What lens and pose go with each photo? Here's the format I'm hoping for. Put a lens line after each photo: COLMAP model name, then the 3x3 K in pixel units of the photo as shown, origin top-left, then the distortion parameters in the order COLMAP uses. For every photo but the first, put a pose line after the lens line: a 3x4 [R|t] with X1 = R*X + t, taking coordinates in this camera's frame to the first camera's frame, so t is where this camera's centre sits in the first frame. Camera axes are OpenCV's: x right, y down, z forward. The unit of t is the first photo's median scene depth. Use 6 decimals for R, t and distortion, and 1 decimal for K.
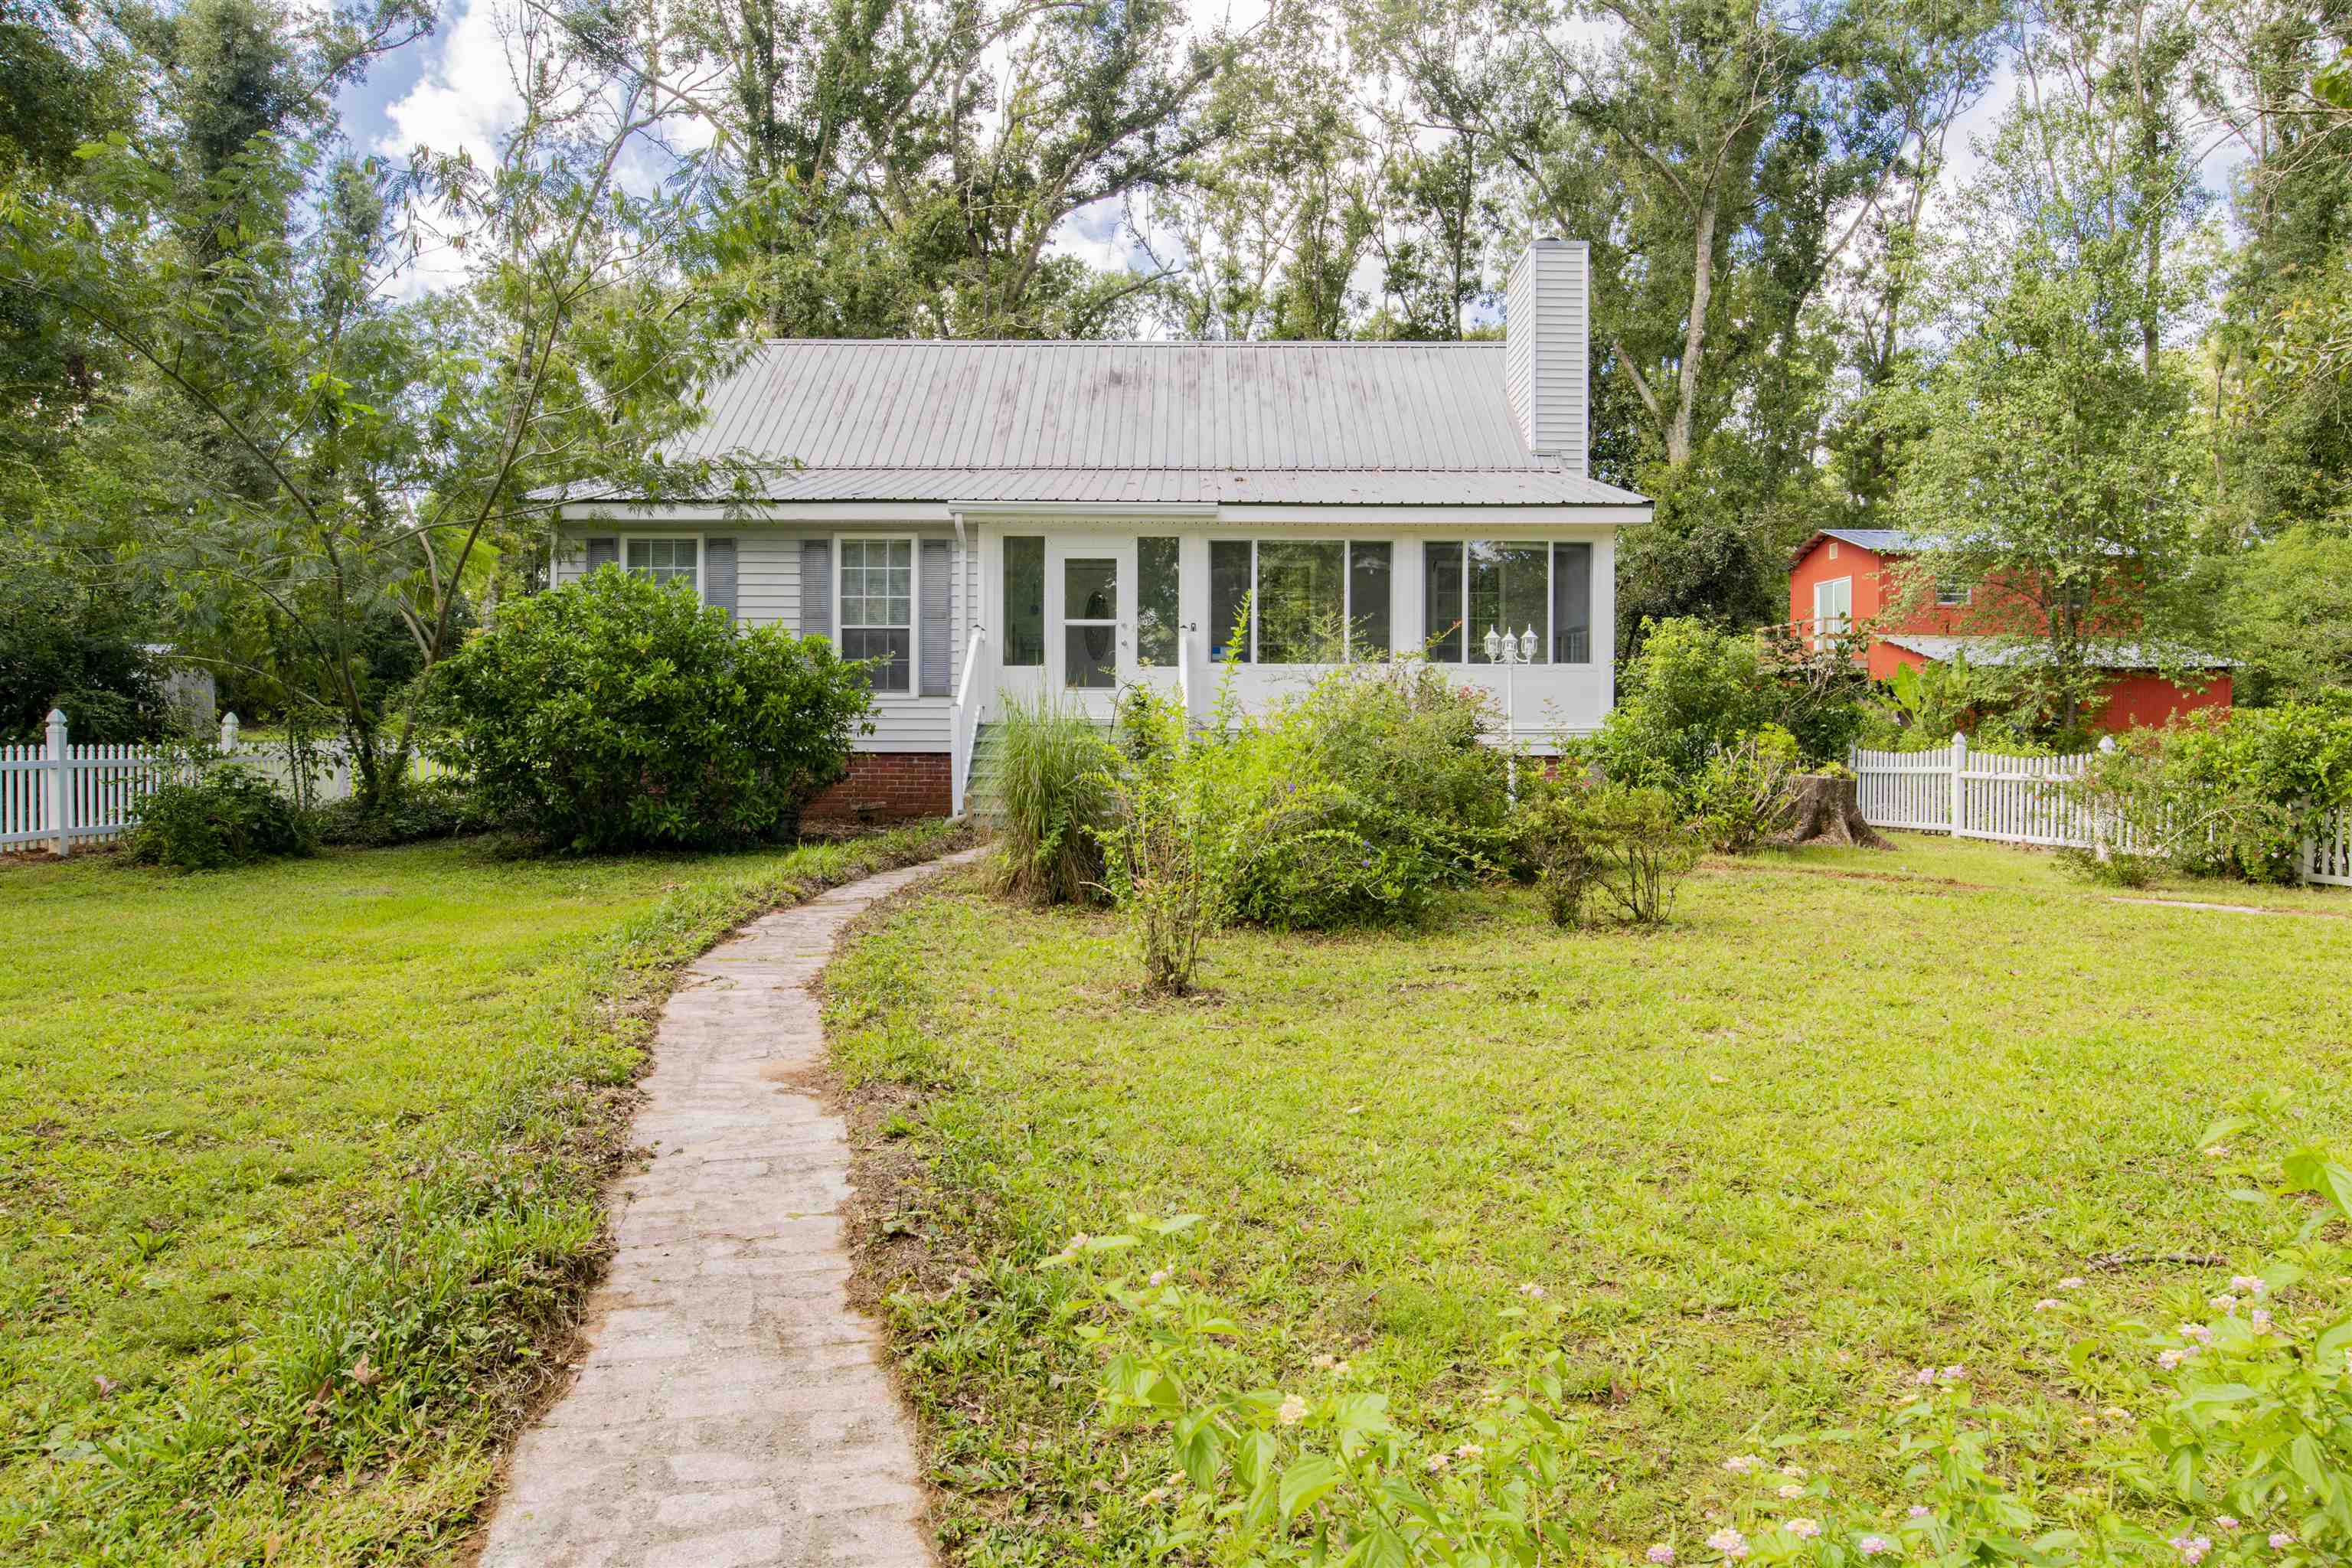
lens RADIAL K [[1604.4, 0, 1181.4], [0, 1604.4, 780.8], [0, 0, 1]] dist [-0.023746, 0.000839]
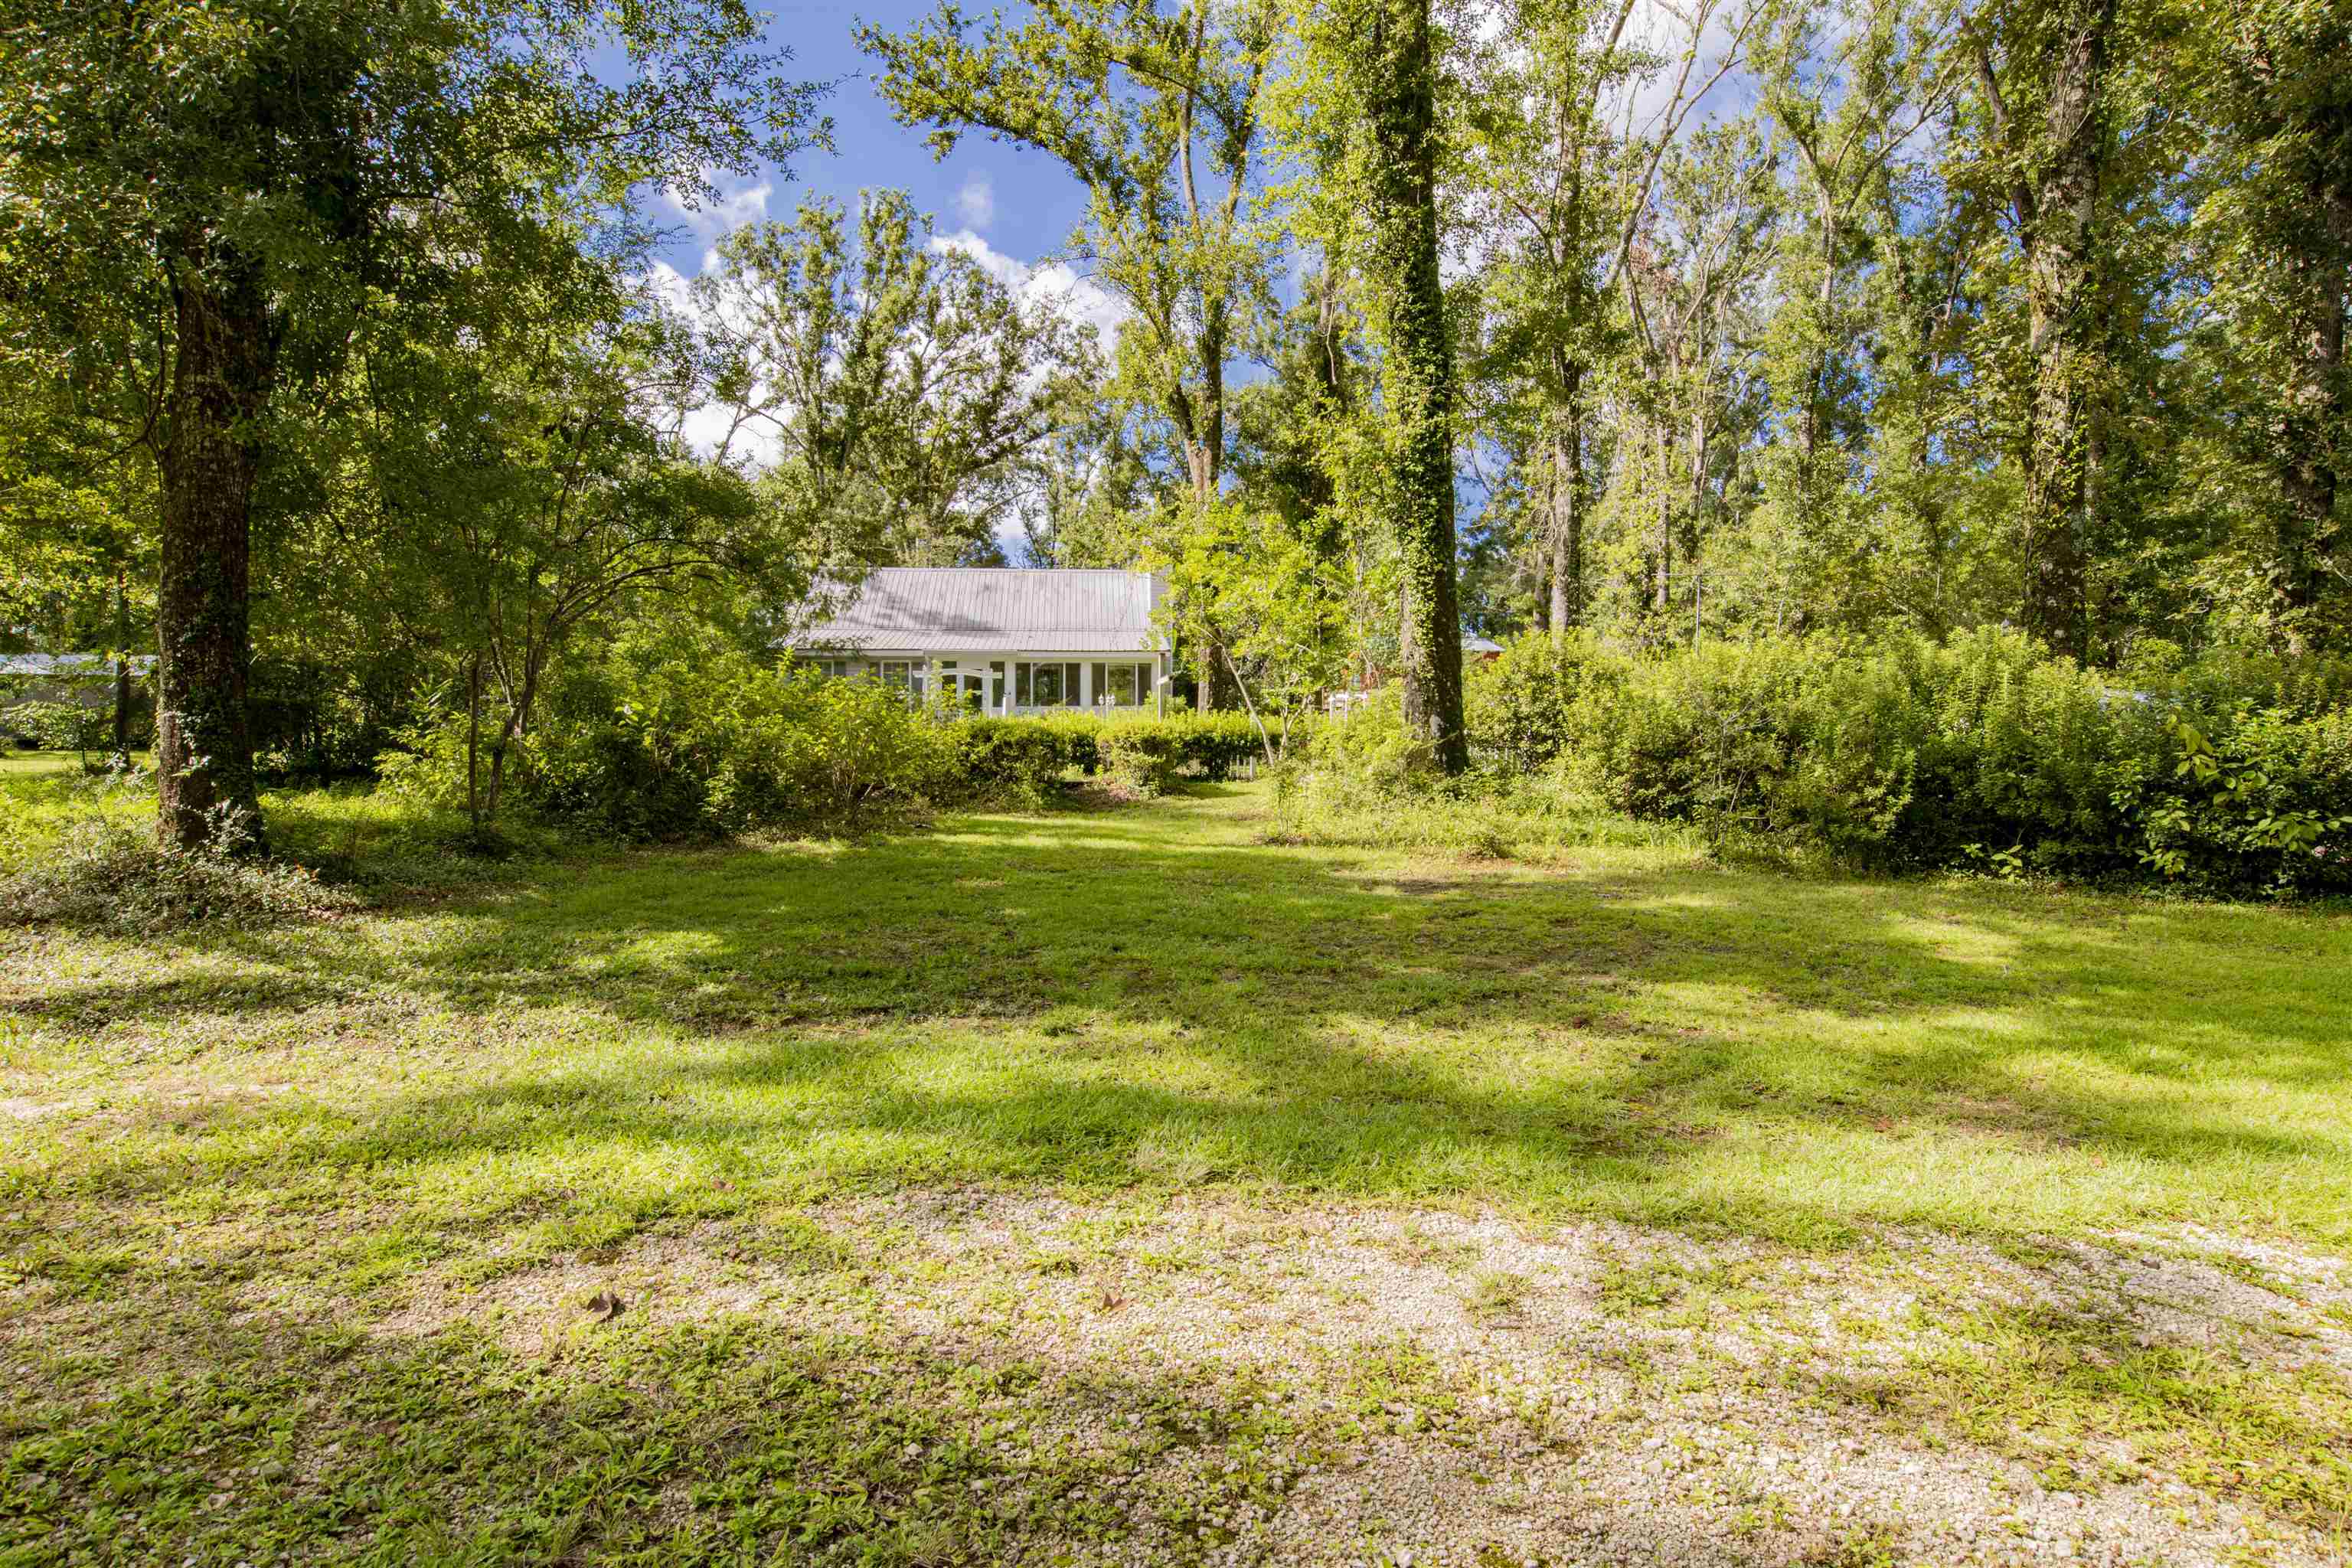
lens RADIAL K [[1248.8, 0, 1174.0], [0, 1248.8, 782.1], [0, 0, 1]] dist [-0.048282, 0.010996]
pose [[0.996686, -0.010620, 0.080655, 0.109258], [0.010886, 0.999937, -0.002856, 0.064263], [-0.080619, 0.003725, 0.996738, -1.153068]]
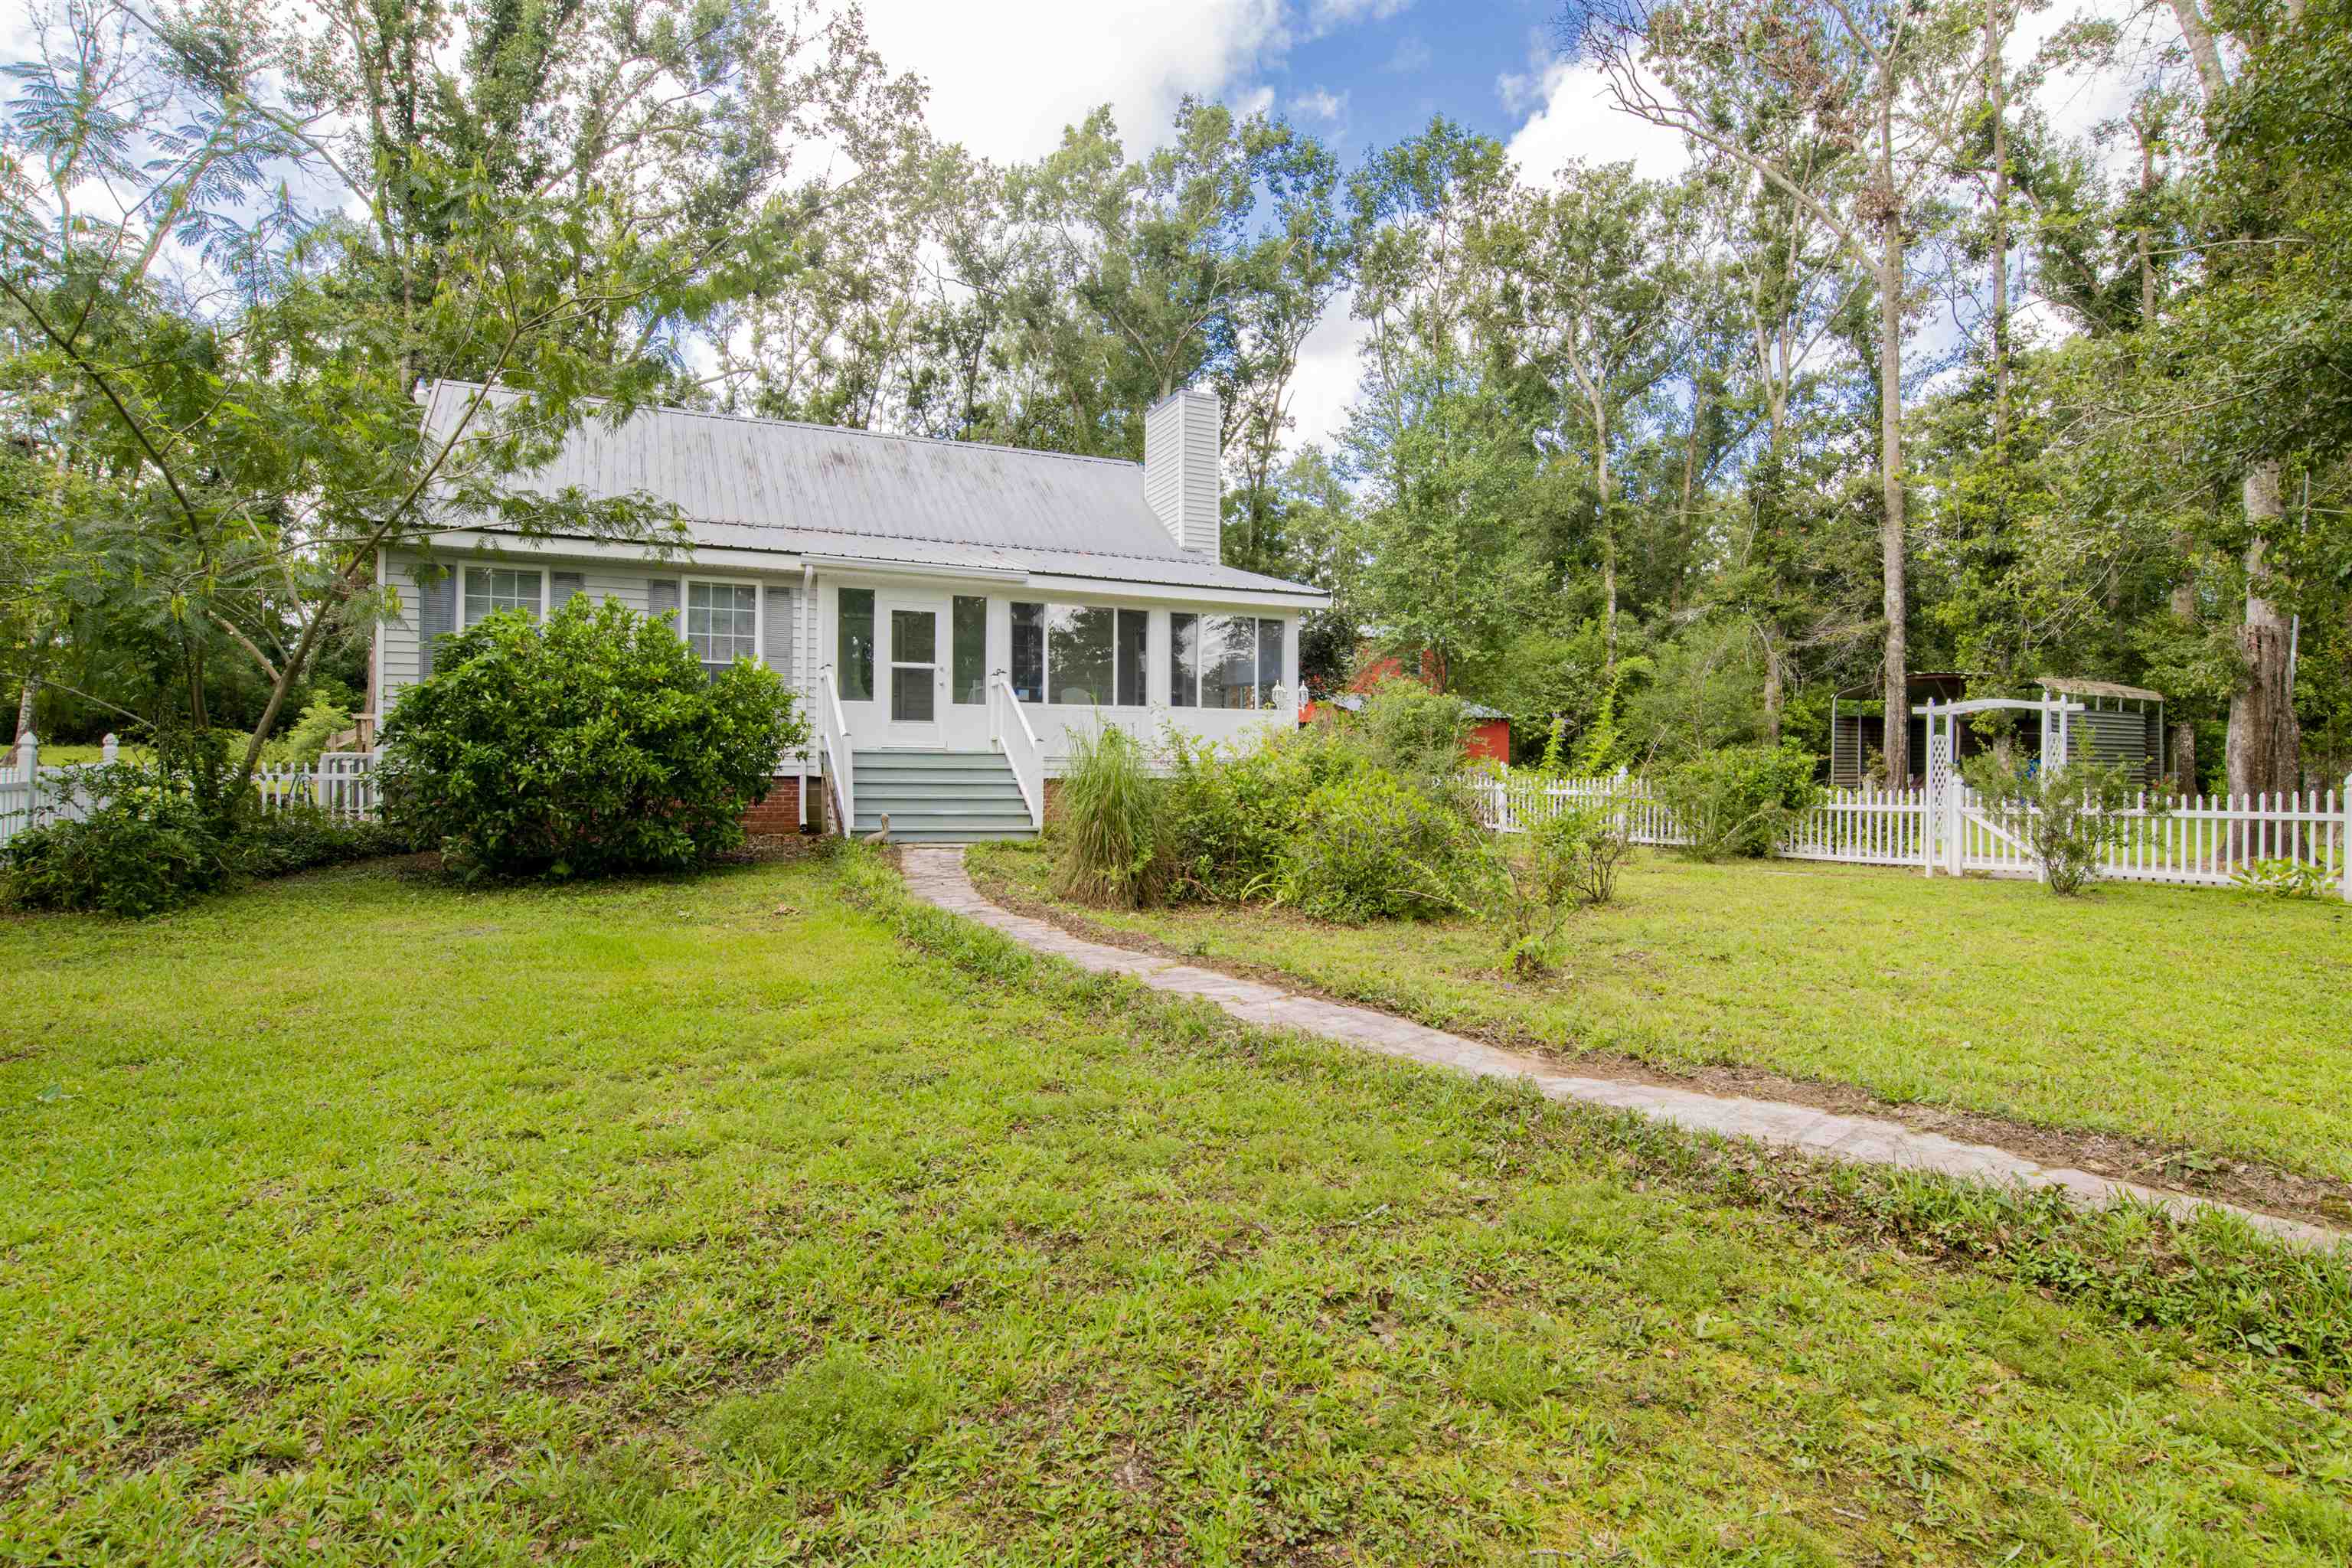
lens RADIAL K [[1228.1, 0, 1176.5], [0, 1228.1, 776.6], [0, 0, 1]] dist [-0.058948, 0.020530]
pose [[0.900038, -0.000568, 0.435811, -0.274895], [0.004439, 0.999959, -0.007864, -0.008686], [-0.435789, 0.009012, 0.900004, 0.104948]]
